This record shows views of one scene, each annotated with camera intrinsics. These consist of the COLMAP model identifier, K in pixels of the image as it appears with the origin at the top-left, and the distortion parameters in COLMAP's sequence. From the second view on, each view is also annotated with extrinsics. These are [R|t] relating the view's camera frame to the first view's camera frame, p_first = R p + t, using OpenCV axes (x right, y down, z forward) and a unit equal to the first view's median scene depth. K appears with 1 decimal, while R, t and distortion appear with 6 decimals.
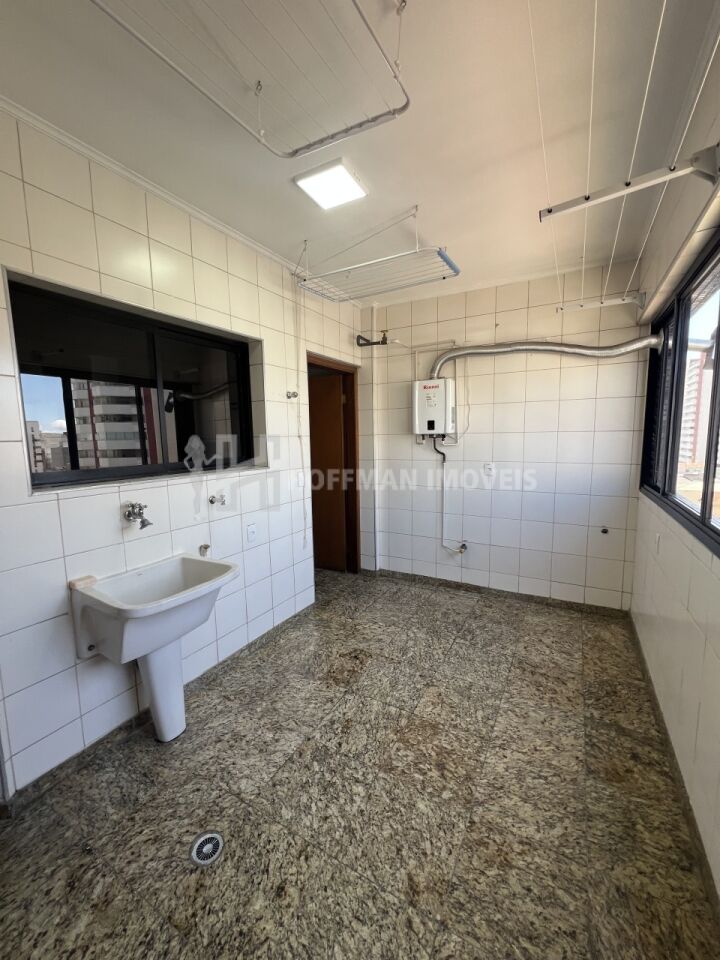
lens RADIAL K [[385.2, 0, 358.6], [0, 385.2, 482.2], [0, 0, 1]] dist [-0.001722, 0.000123]
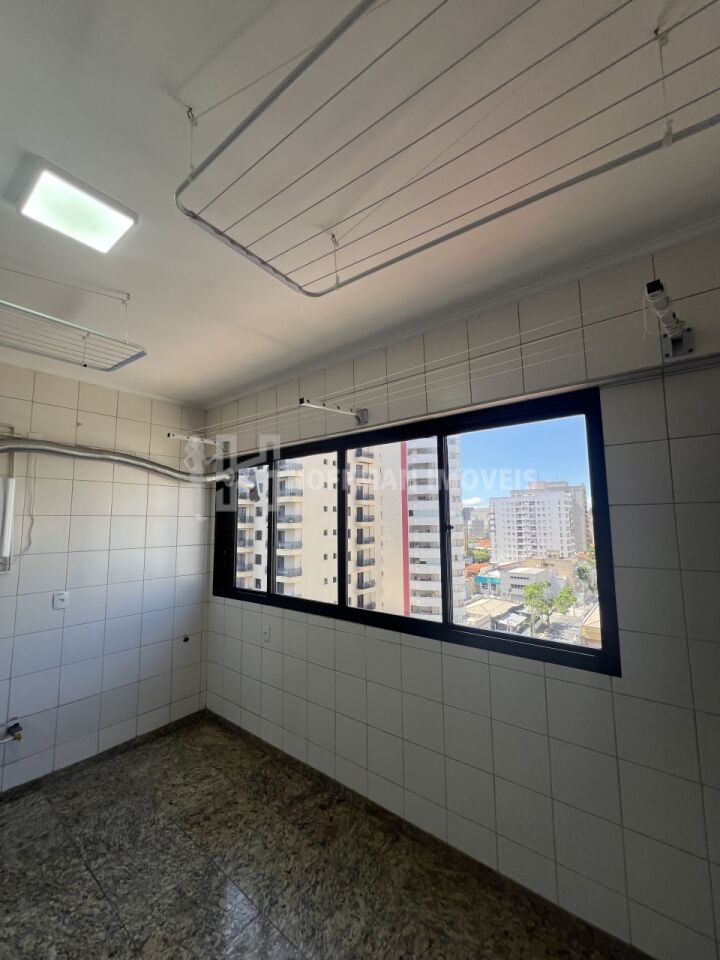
lens RADIAL K [[385.2, 0, 357.3], [0, 385.2, 480.1], [0, 0, 1]] dist [-0.001722, 0.000123]
pose [[0.157948, 0.117739, 0.980403, -0.482371], [0.125059, 0.982486, -0.138137, -0.125839], [-0.979496, 0.144426, 0.140457, 0.400104]]
